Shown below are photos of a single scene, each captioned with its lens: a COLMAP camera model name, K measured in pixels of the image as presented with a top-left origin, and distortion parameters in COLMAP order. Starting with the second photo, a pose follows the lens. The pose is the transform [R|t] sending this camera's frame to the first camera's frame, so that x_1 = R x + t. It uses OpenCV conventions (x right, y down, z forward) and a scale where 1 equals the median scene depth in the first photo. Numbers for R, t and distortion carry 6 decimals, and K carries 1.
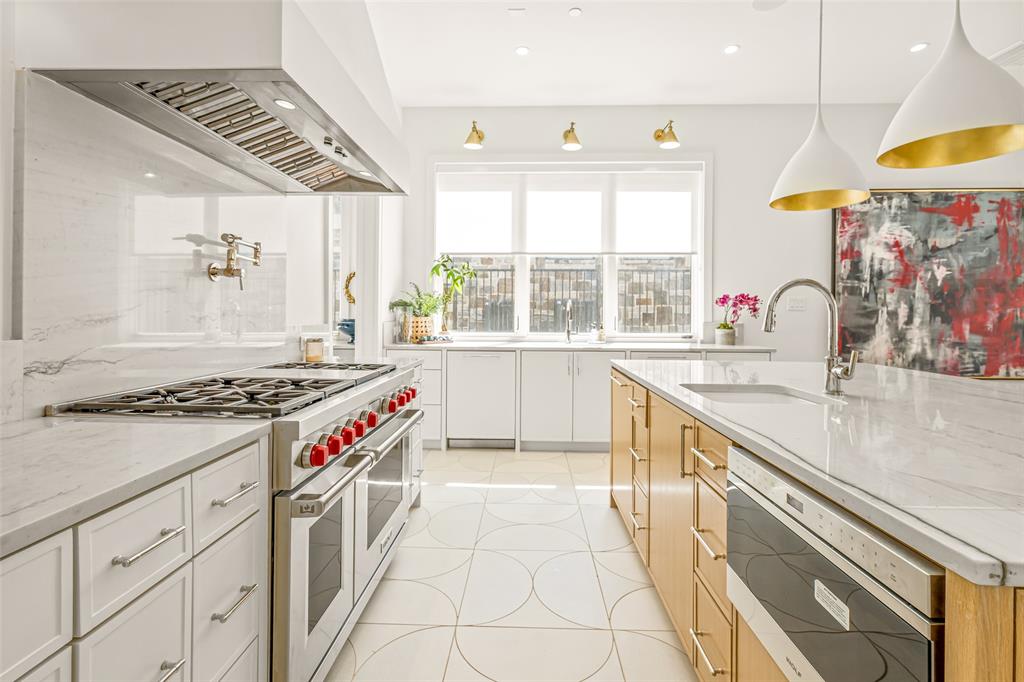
lens RADIAL K [[466.7, 0, 511.9], [0, 466.7, 333.1], [0, 0, 1]] dist [-0.002909, 0.000271]
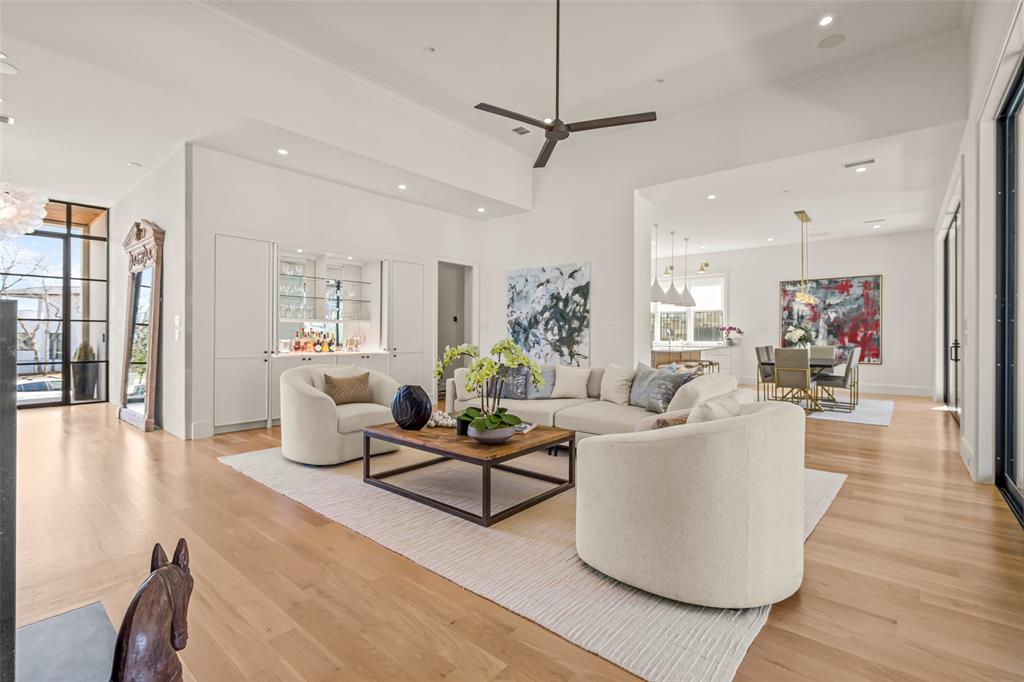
lens RADIAL K [[466.7, 0, 510.4], [0, 466.7, 338.5], [0, 0, 1]] dist [-0.002909, 0.000271]
pose [[0.788830, 0.000356, -0.614612, 1.076402], [-0.005527, 0.999963, -0.006515, 0.005580], [0.614587, 0.008537, 0.788803, -1.730222]]
